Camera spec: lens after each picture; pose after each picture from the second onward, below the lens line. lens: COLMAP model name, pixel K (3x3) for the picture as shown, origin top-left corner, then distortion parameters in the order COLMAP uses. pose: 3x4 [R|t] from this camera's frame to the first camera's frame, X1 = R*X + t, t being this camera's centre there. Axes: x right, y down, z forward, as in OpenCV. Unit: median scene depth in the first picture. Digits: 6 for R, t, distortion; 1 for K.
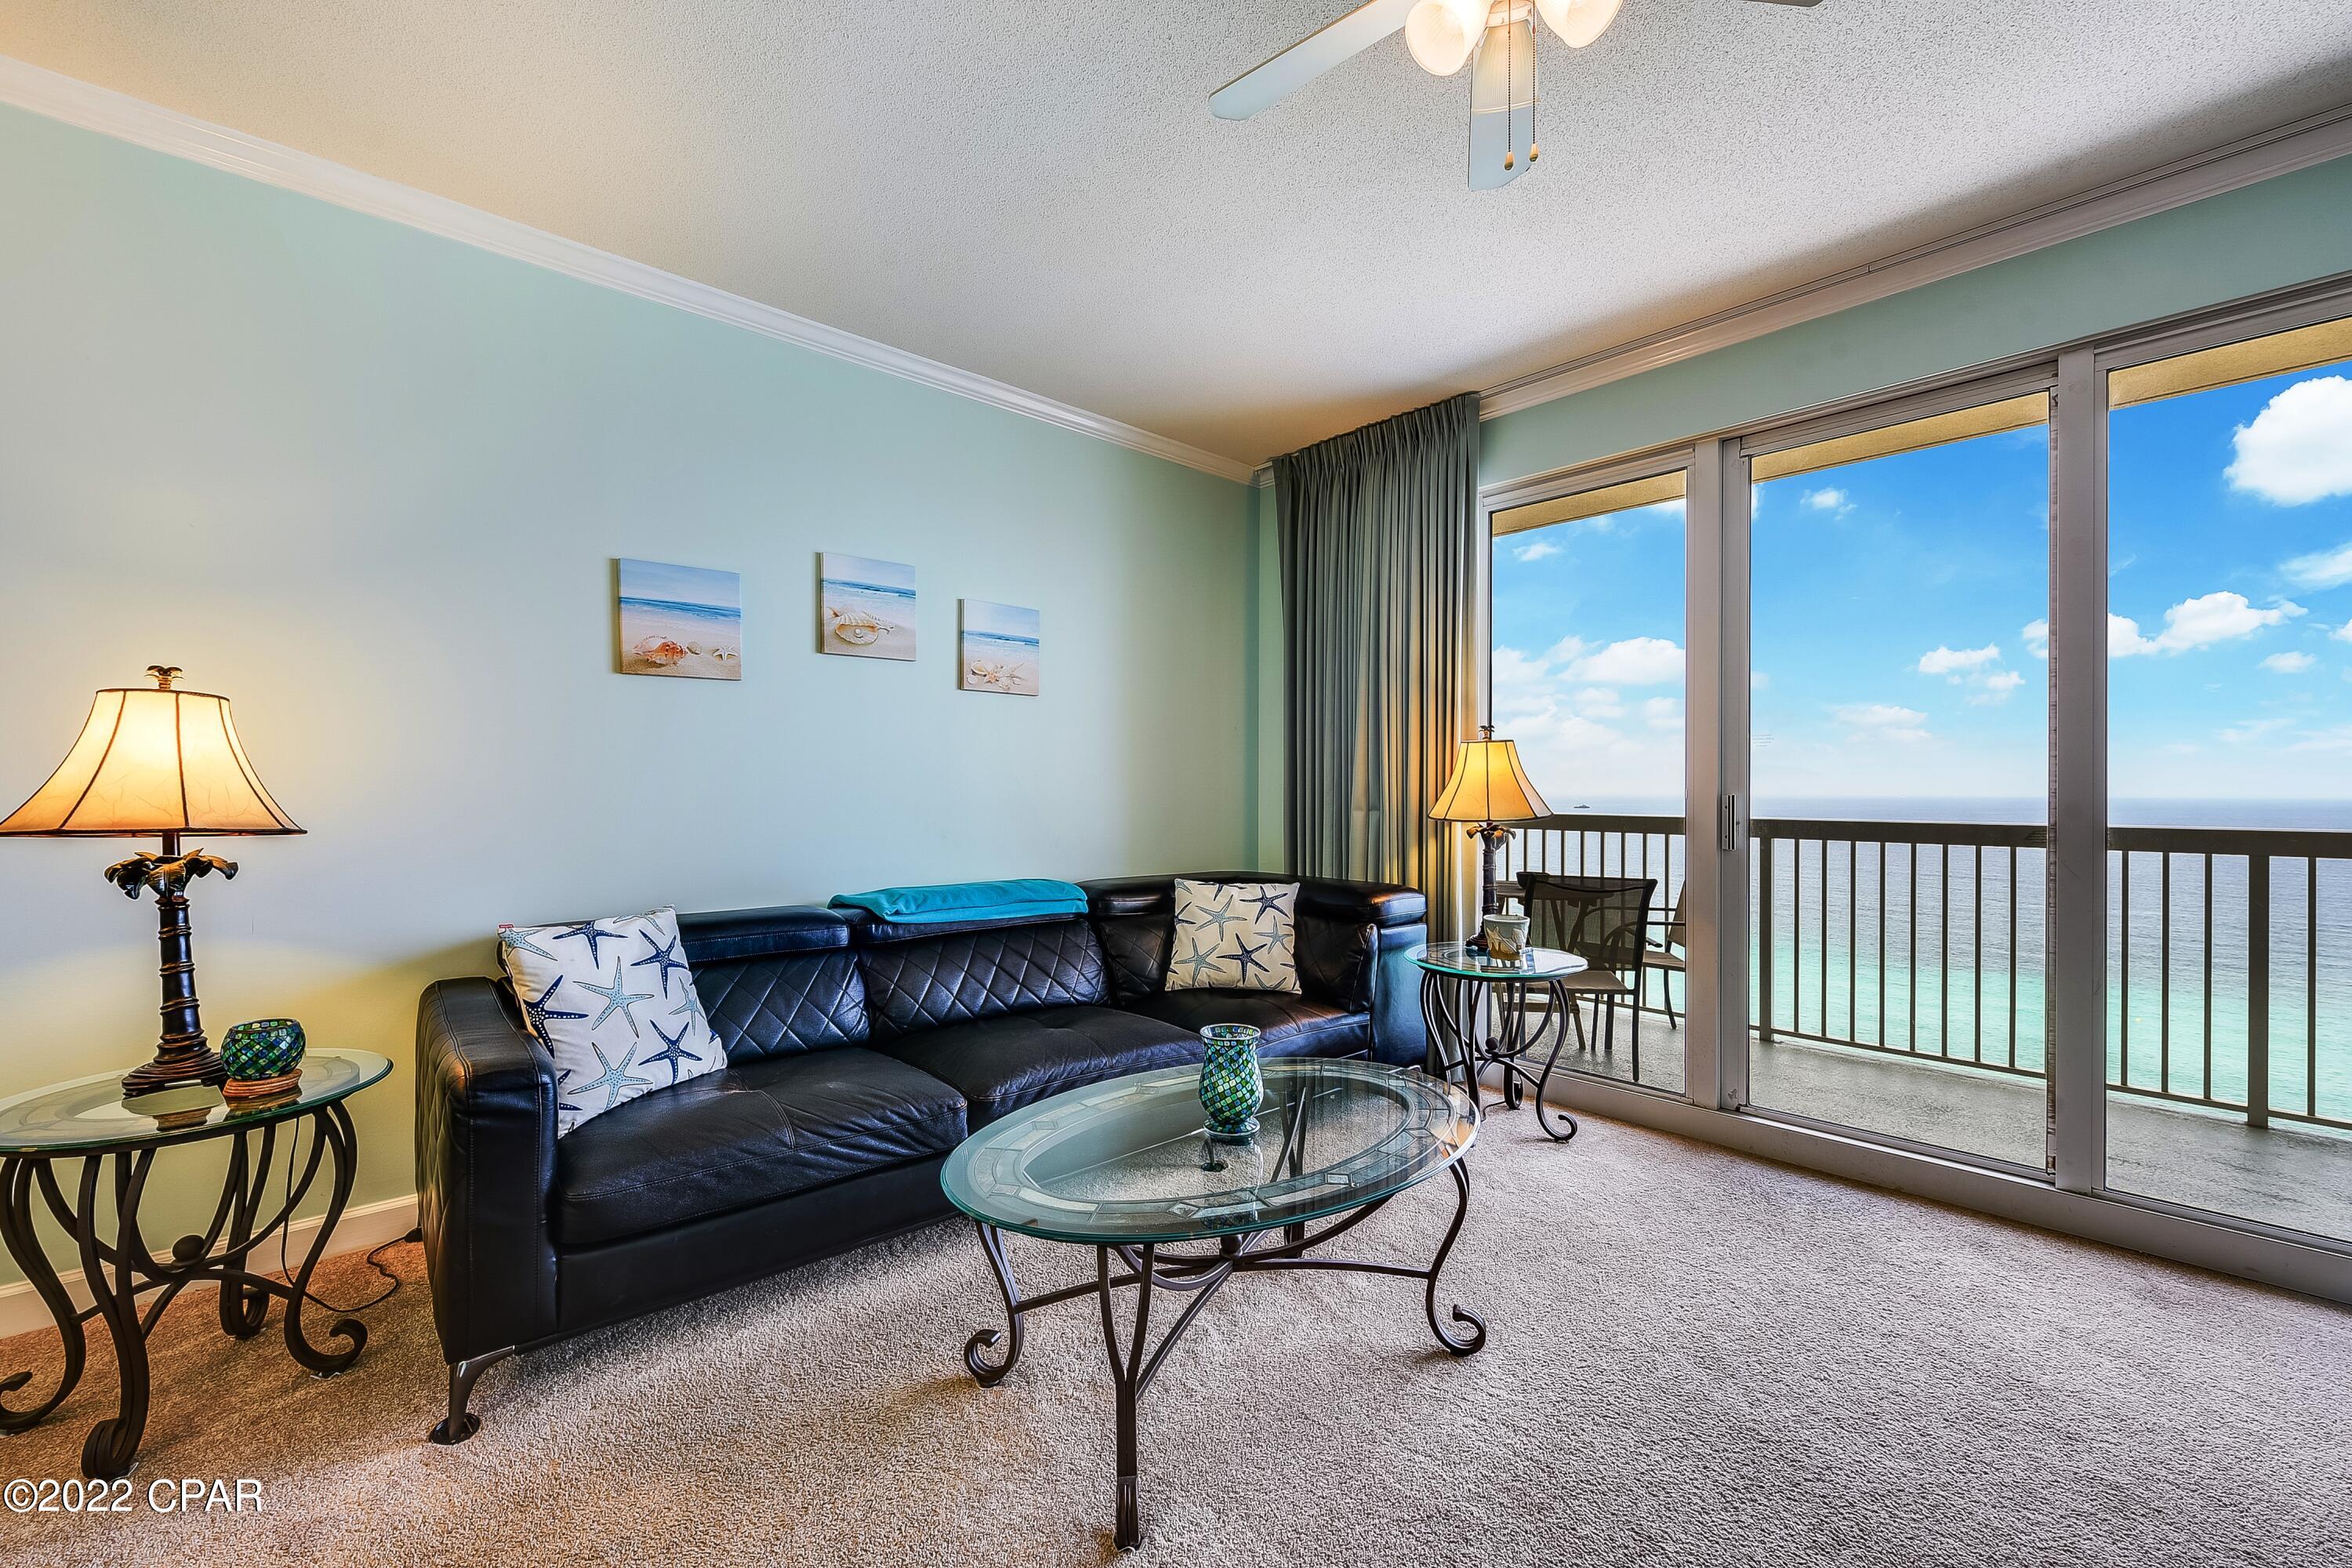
lens RADIAL K [[1011.1, 0, 1166.5], [0, 1011.1, 785.4], [0, 0, 1]] dist [0.014057, -0.000608]
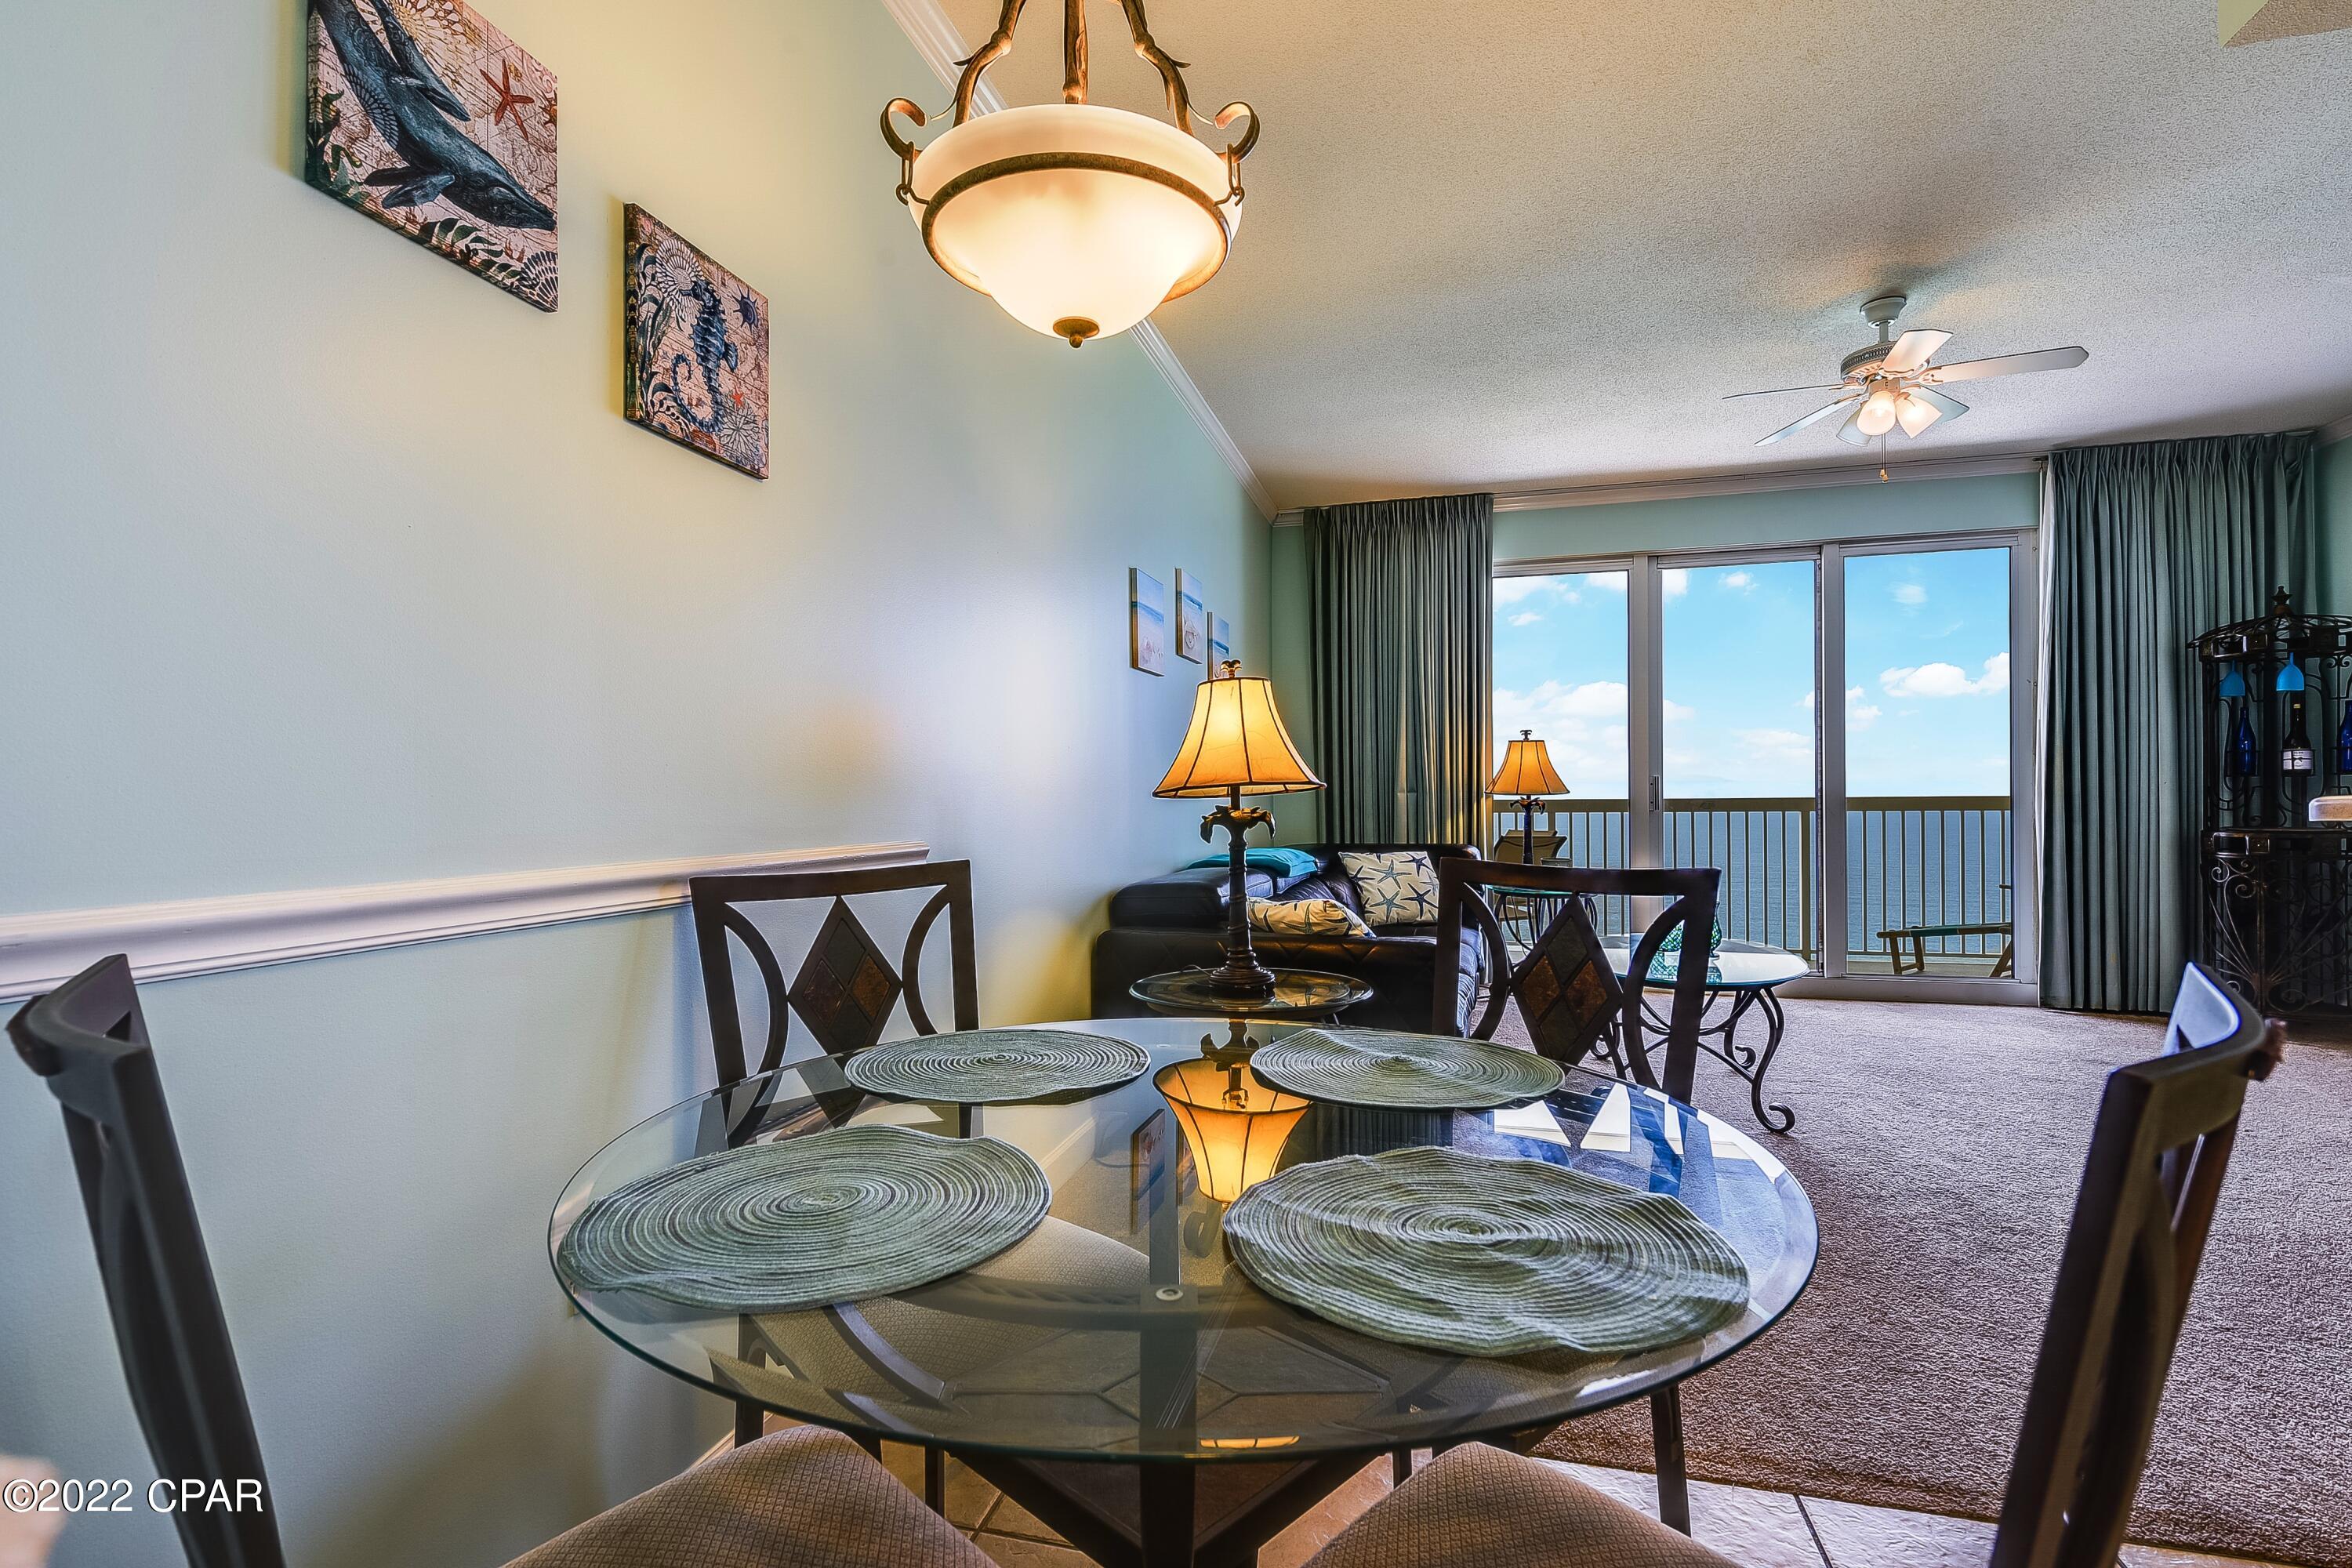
lens RADIAL K [[1113.2, 0, 1131.5], [0, 1113.2, 785.6], [0, 0, 1]] dist [-0.001160, -0.000121]
pose [[0.860089, -0.000318, 0.510145, -0.973032], [0.005921, 0.999939, -0.009358, 0.026214], [-0.510110, 0.011069, 0.860038, -0.053368]]
